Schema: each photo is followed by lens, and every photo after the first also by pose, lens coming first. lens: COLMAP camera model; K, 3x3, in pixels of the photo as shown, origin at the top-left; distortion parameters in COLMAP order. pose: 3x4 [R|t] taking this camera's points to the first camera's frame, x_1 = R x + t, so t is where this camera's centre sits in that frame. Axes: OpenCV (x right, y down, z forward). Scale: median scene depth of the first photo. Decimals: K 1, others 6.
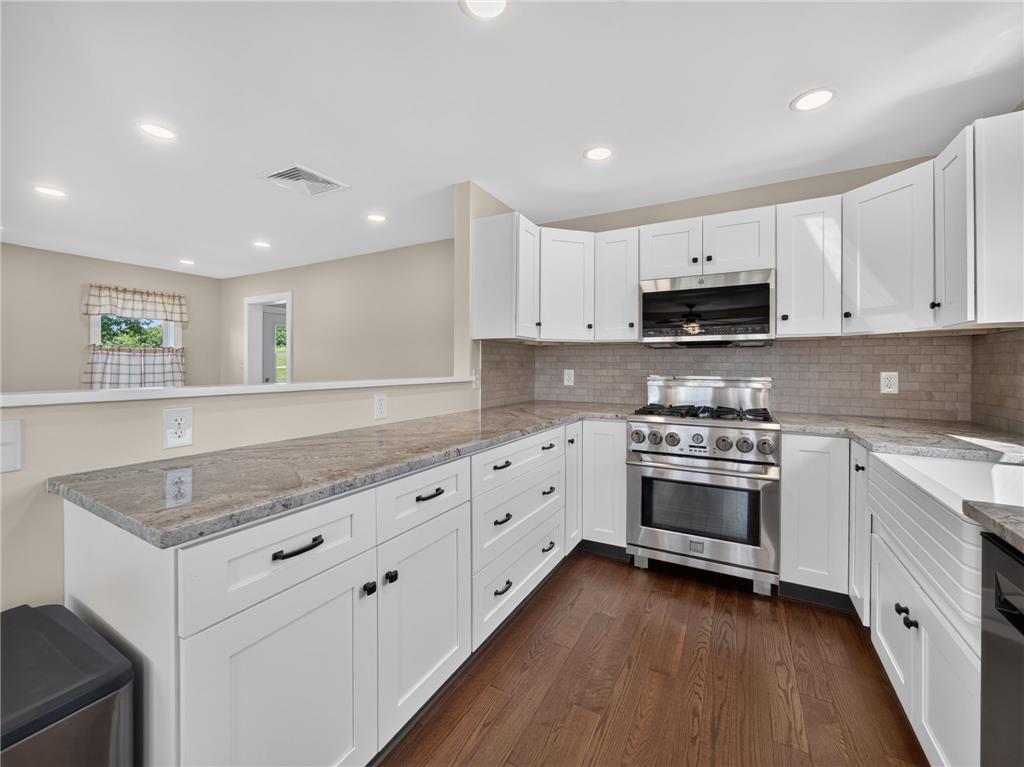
lens RADIAL K [[424.8, 0, 507.0], [0, 424.8, 364.1], [0, 0, 1]] dist [-0.015368, 0.003338]
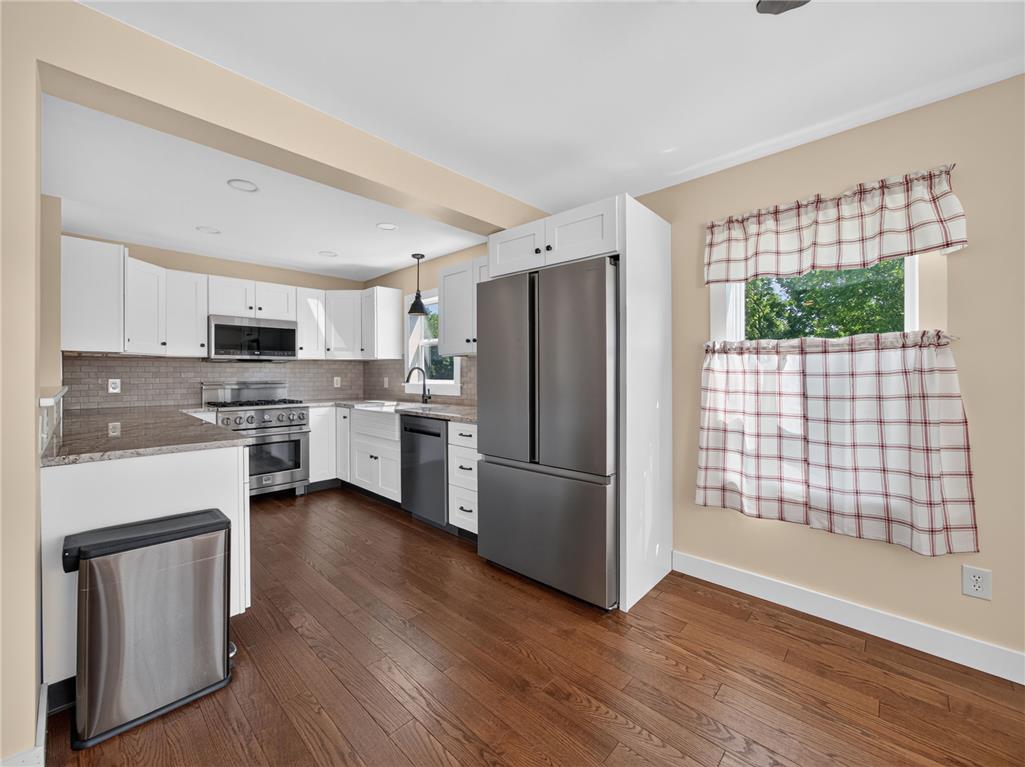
lens RADIAL K [[425.2, 0, 506.6], [0, 425.2, 369.1], [0, 0, 1]] dist [-0.015368, 0.003338]
pose [[0.258497, 0.006083, 0.965993, -0.777990], [0.001334, 0.999977, -0.006654, -0.004265], [-0.966011, 0.003009, 0.258482, -0.311309]]
